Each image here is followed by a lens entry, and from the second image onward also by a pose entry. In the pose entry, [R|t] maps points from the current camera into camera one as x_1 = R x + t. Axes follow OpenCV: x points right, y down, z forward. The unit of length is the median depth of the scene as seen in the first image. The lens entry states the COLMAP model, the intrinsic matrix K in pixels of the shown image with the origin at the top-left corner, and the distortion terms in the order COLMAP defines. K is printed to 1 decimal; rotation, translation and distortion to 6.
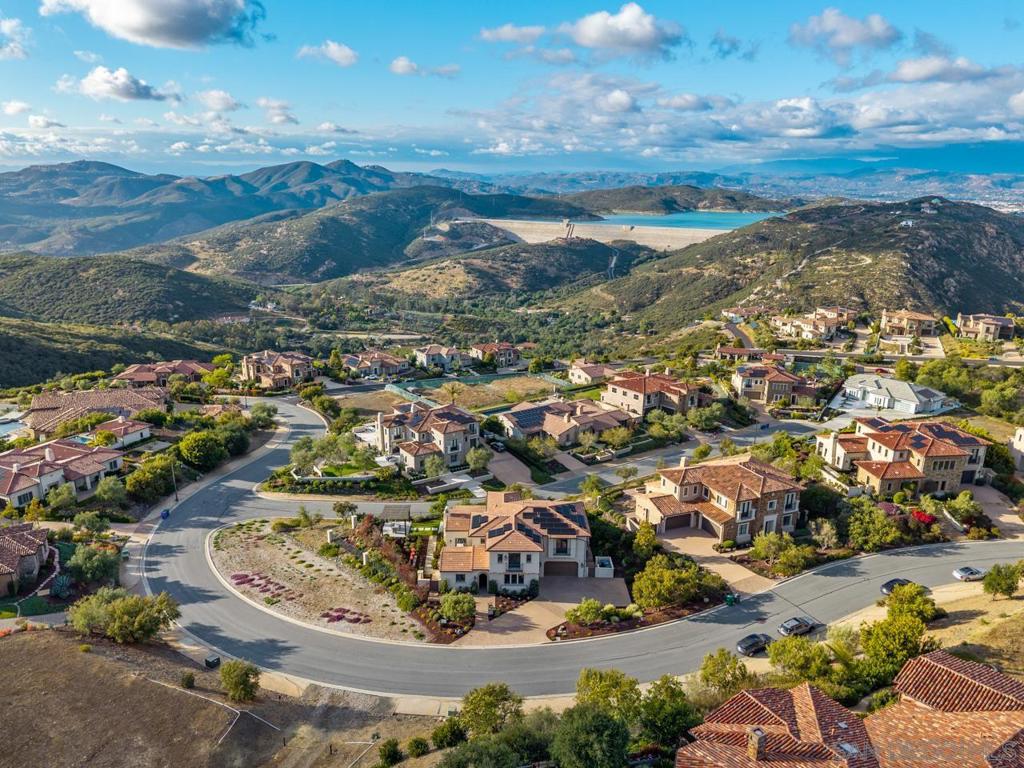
lens RADIAL K [[772.6, 0, 514.8], [0, 772.6, 415.0], [0, 0, 1]] dist [0.068141, -0.098183]
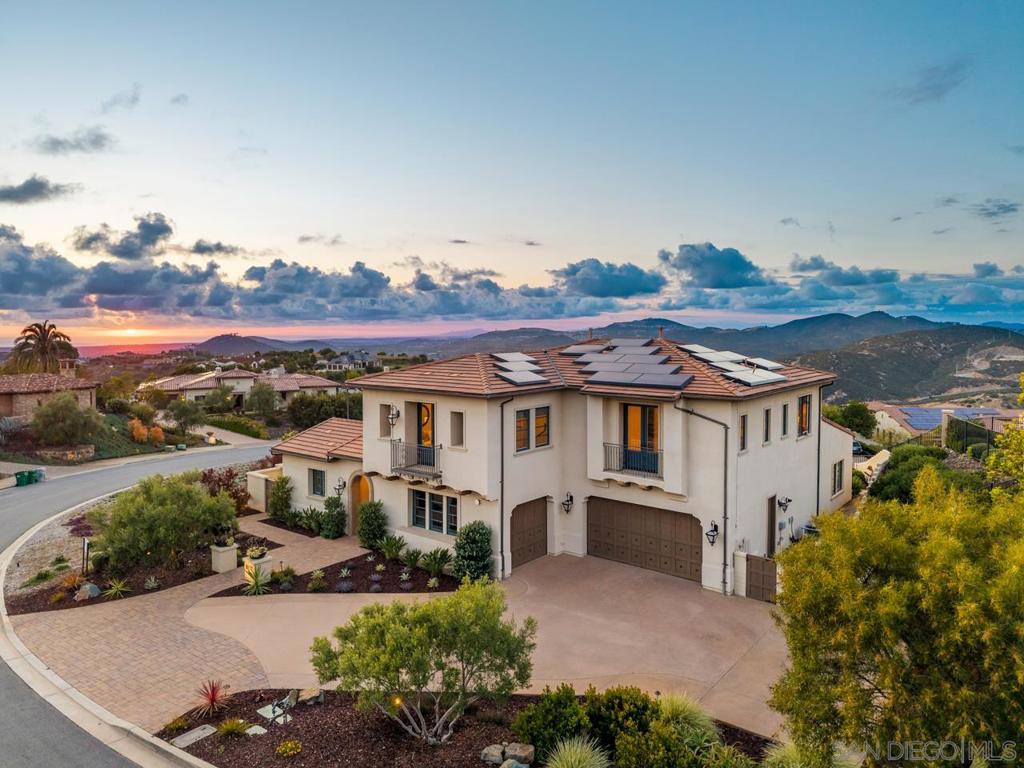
lens RADIAL K [[700.0, 0, 510.5], [0, 700.0, 357.4], [0, 0, 1]] dist [0.011228, 0.001500]
pose [[0.766868, 0.012902, -0.641675, 0.160609], [-0.182963, 0.962706, -0.199303, 0.177633], [0.615173, 0.270242, 0.740629, 0.709926]]
